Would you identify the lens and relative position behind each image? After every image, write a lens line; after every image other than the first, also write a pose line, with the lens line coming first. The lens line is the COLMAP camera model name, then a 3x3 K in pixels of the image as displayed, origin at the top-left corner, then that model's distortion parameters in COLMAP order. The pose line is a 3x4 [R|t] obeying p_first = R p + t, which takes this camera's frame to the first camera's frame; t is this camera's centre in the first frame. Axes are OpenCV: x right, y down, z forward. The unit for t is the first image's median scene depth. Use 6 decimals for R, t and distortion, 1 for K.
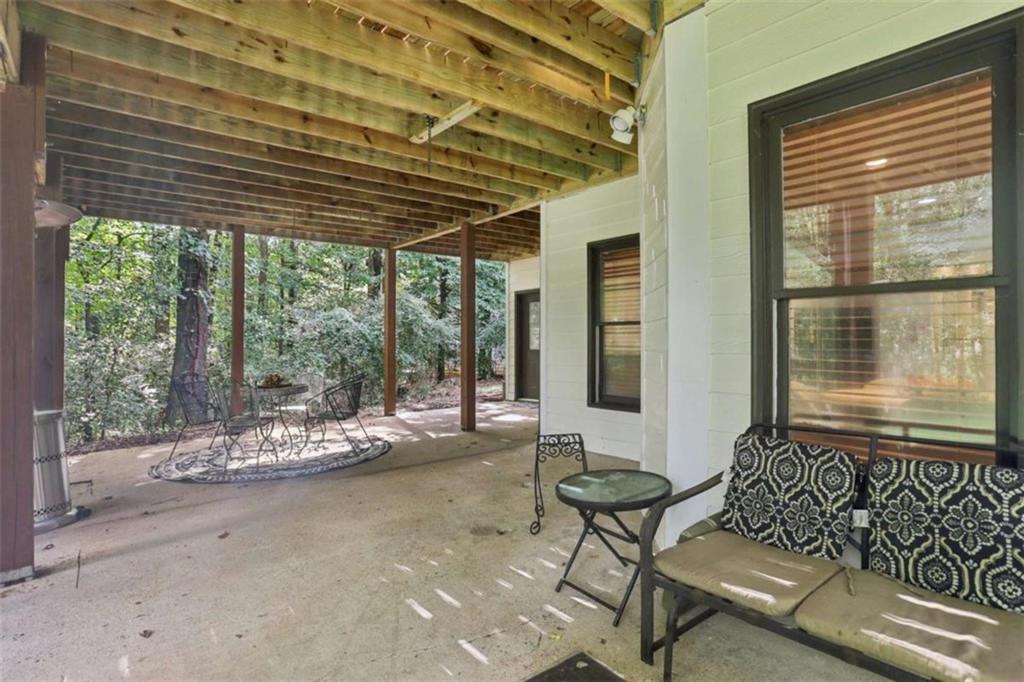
lens RADIAL K [[537.7, 0, 512.0], [0, 537.7, 341.0], [0, 0, 1]] dist [0.000140, 0.000509]
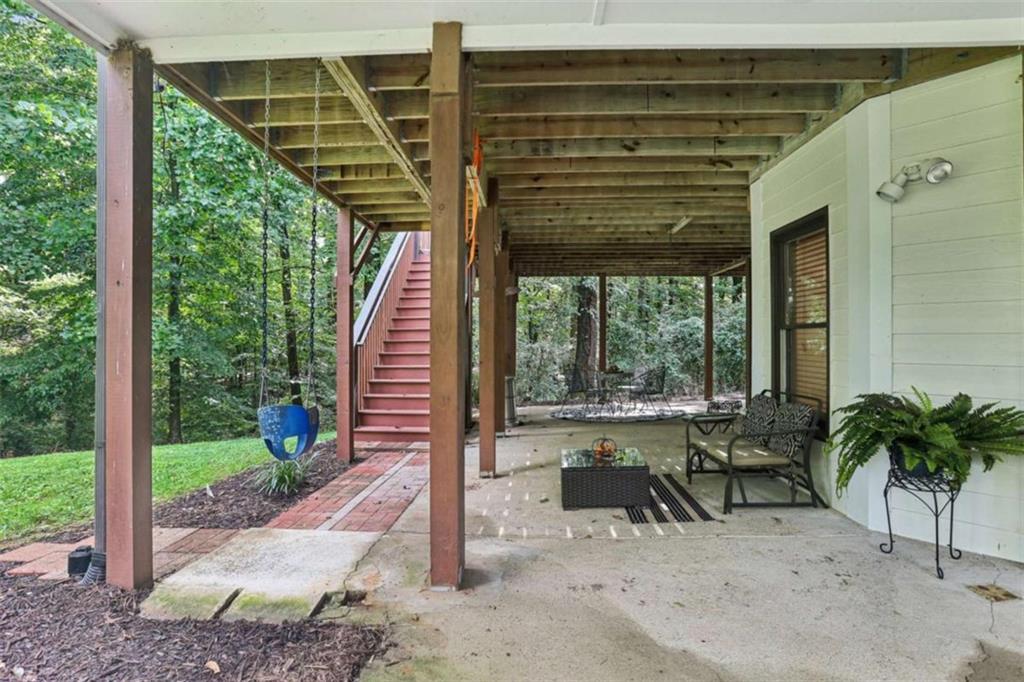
lens RADIAL K [[537.7, 0, 512.0], [0, 537.7, 341.0], [0, 0, 1]] dist [0.000140, 0.000509]
pose [[0.756295, -0.001438, -0.654229, 0.254989], [0.000460, 0.999999, -0.001666, -0.007245], [0.654231, 0.000959, 0.756294, -0.286845]]
